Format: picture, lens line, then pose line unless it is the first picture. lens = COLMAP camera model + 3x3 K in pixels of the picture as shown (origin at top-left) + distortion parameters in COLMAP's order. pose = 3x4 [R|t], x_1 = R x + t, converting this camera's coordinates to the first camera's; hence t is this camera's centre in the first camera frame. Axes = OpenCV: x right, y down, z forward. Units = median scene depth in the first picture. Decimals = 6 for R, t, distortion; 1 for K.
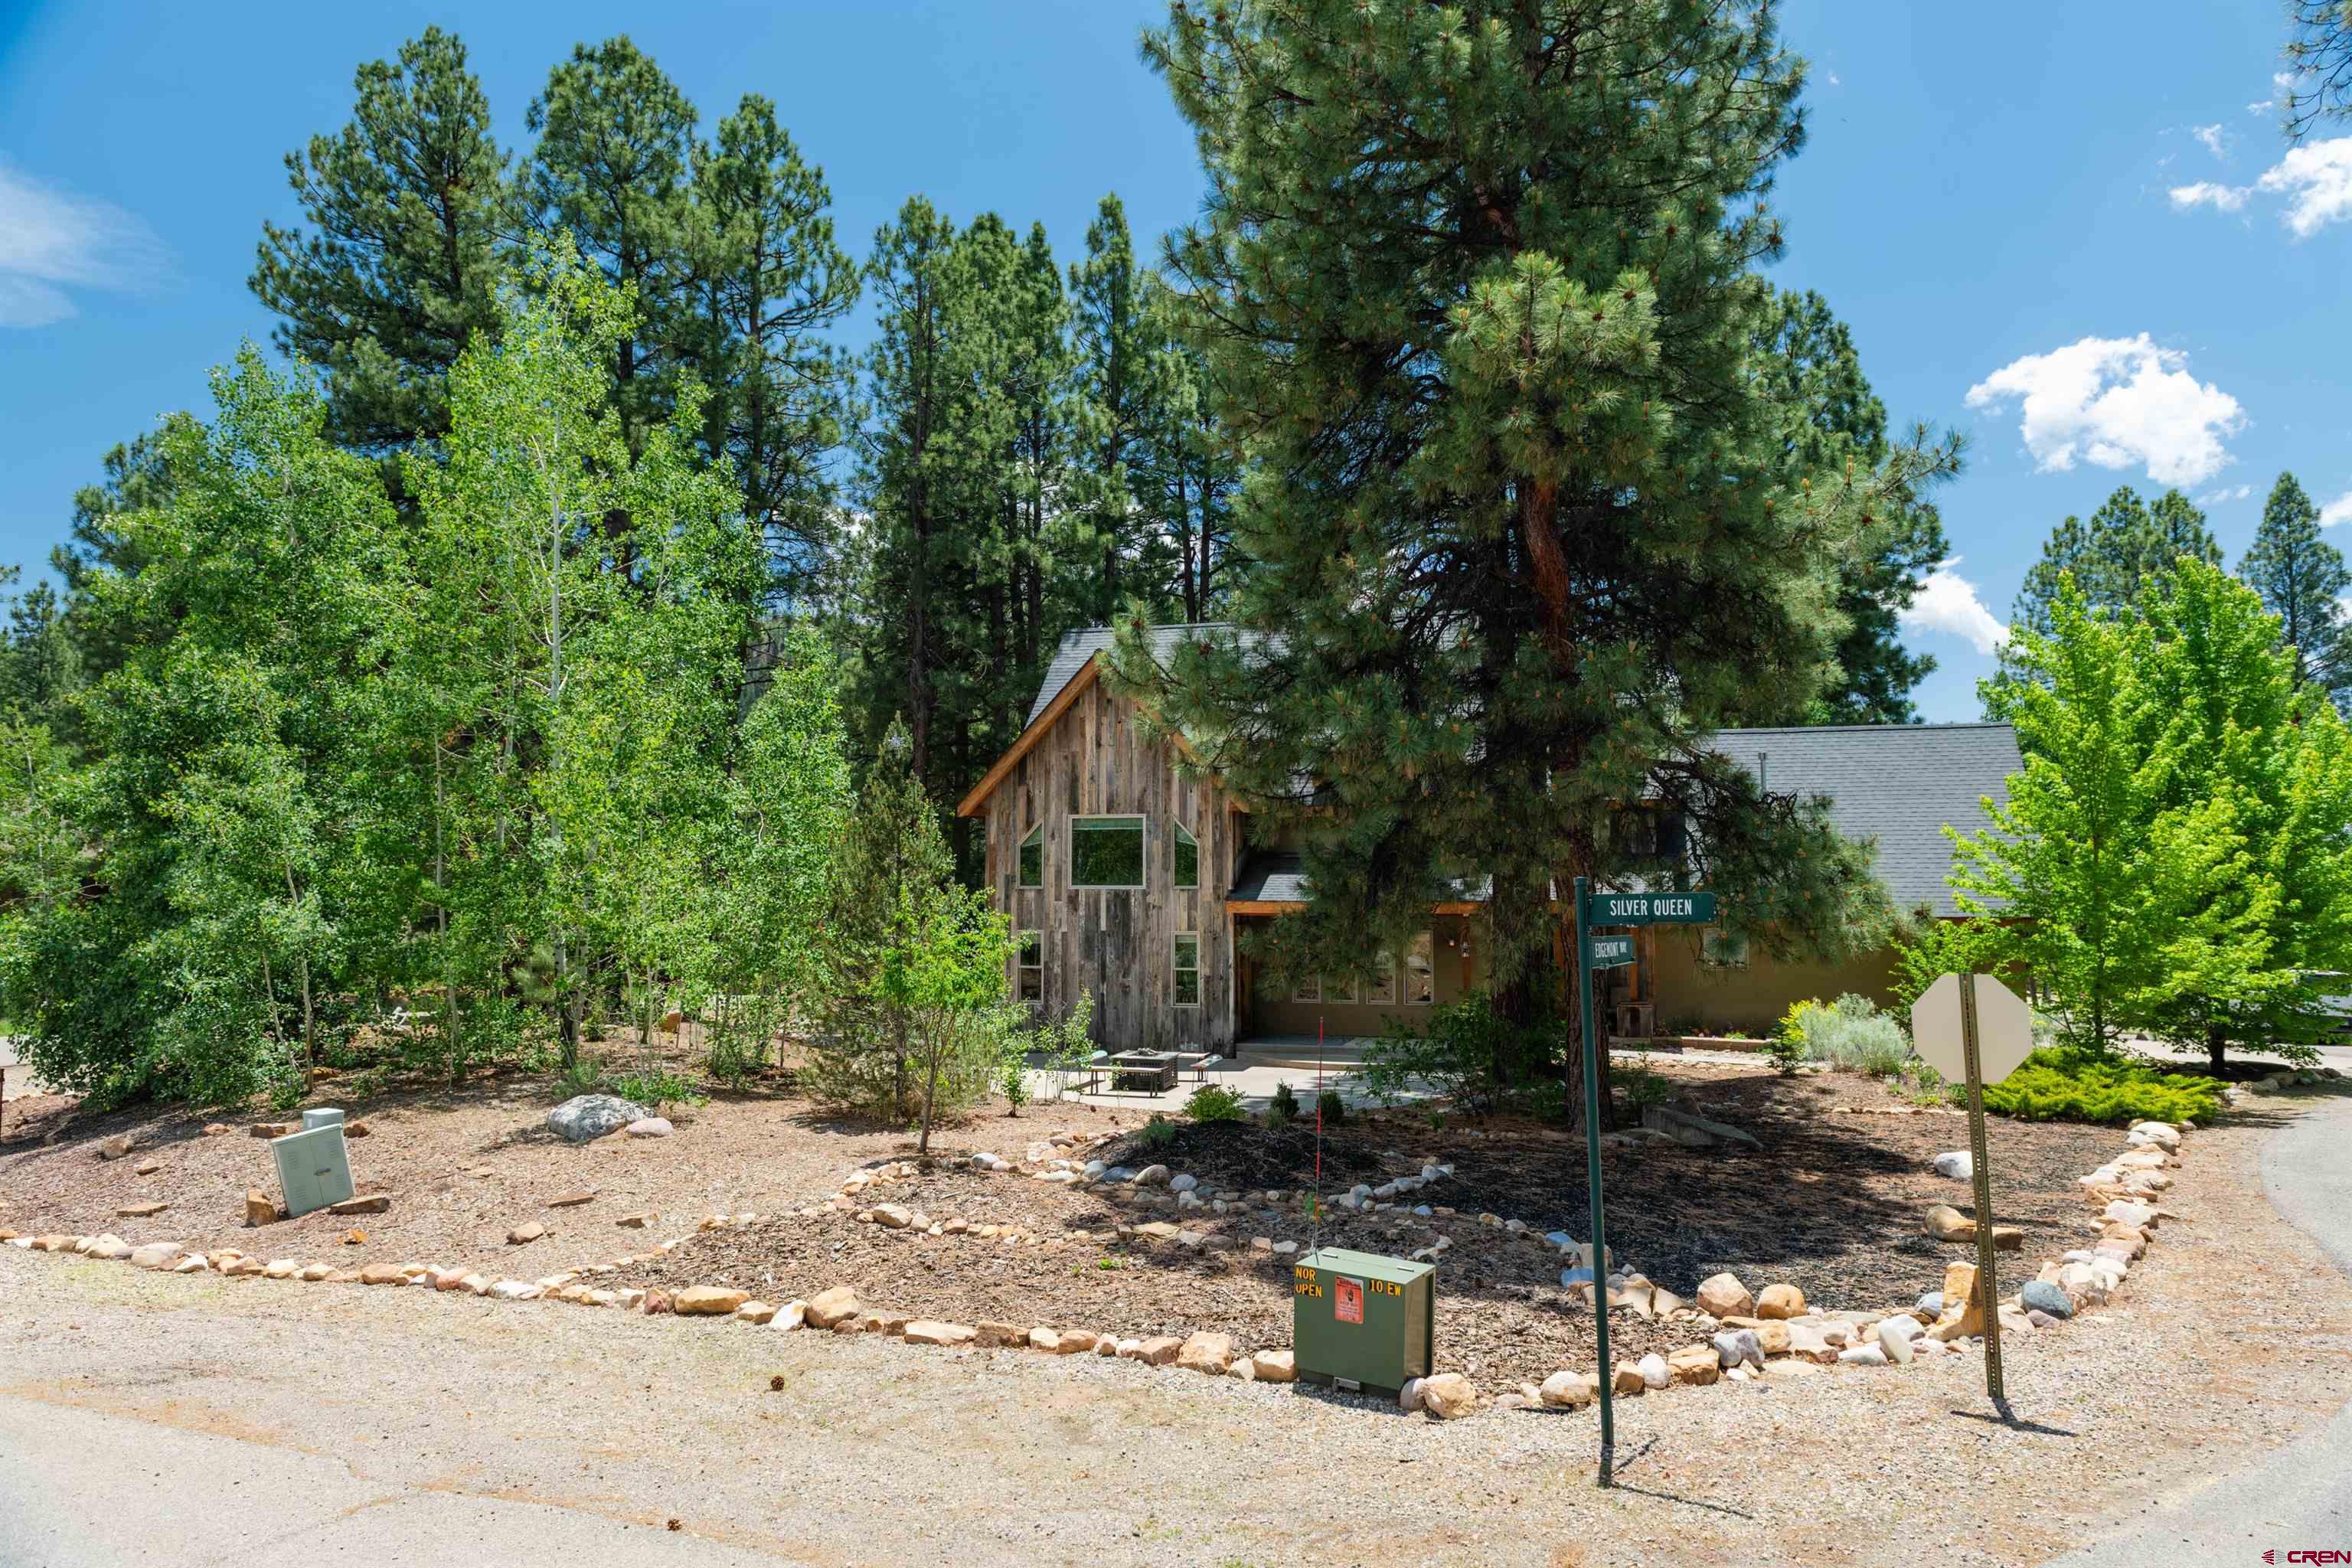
lens RADIAL K [[1267.6, 0, 1176.0], [0, 1267.6, 784.0], [0, 0, 1]] dist [0.008810, 0.000266]
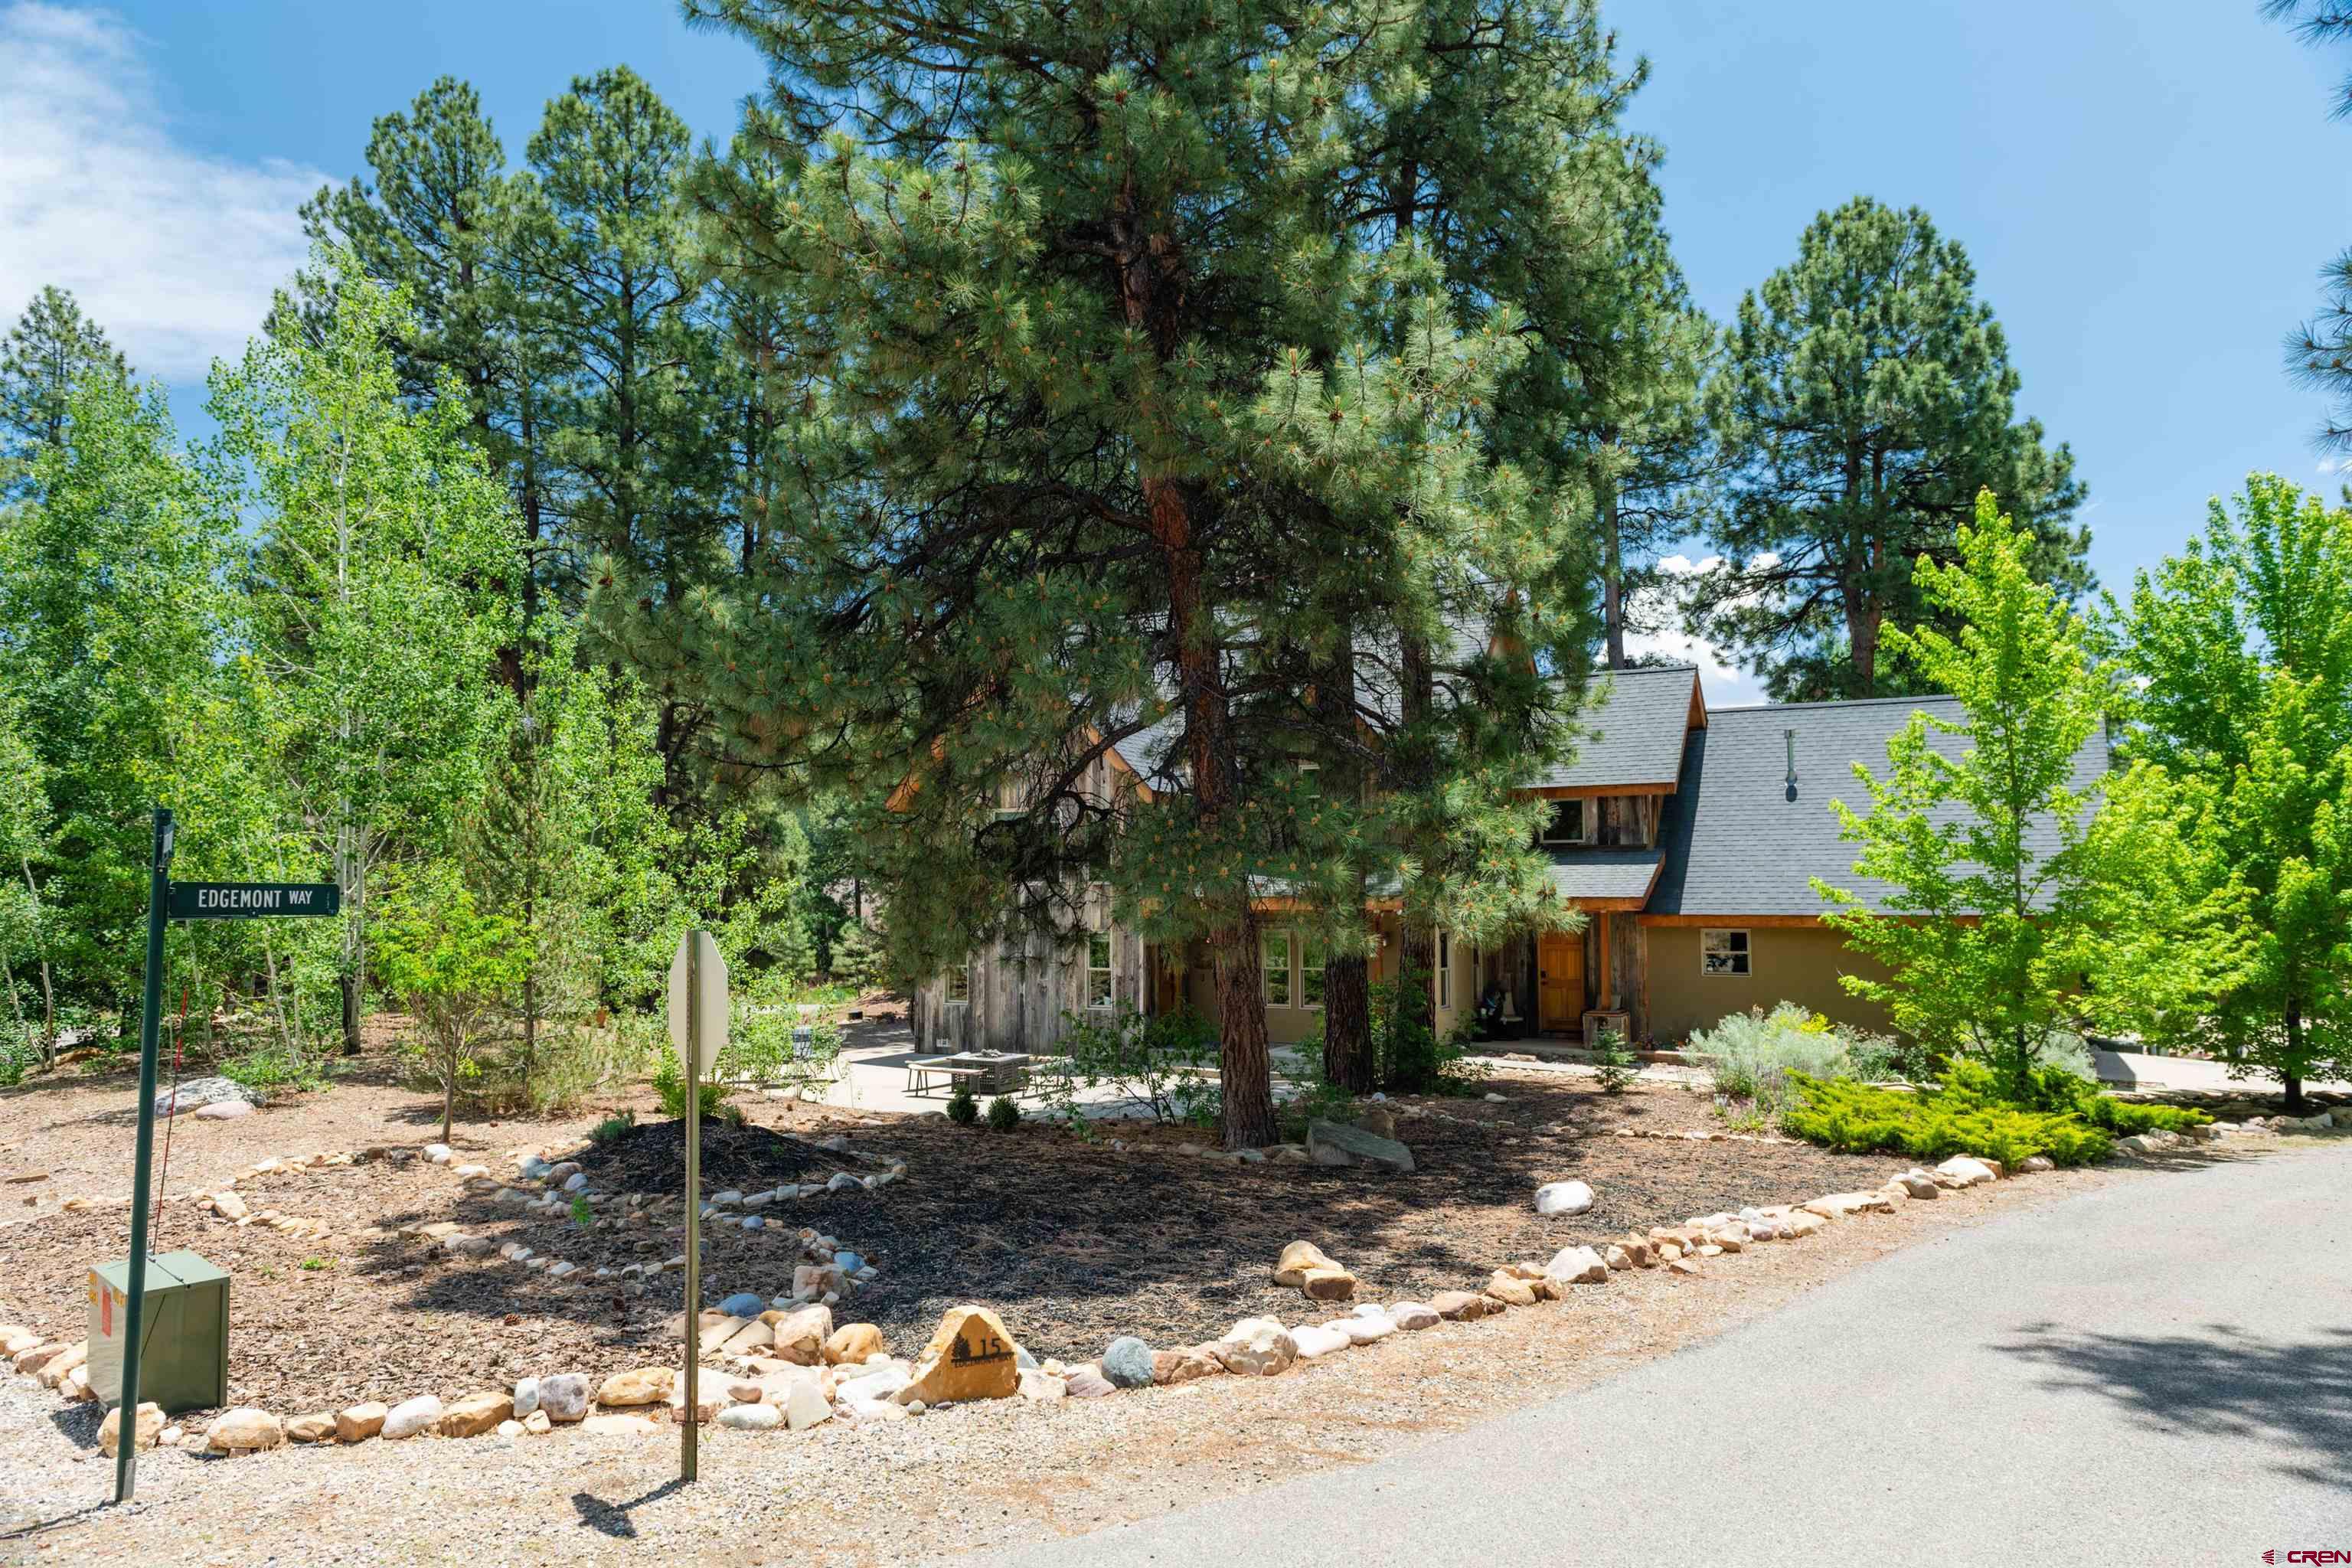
lens RADIAL K [[1288.5, 0, 1139.9], [0, 1288.5, 787.6], [0, 0, 1]] dist [0.000100, -0.000299]
pose [[0.984738, -0.014975, -0.173399, 0.212177], [0.014718, 0.999888, -0.002767, 0.013317], [0.173421, 0.000172, 0.984848, 0.055170]]
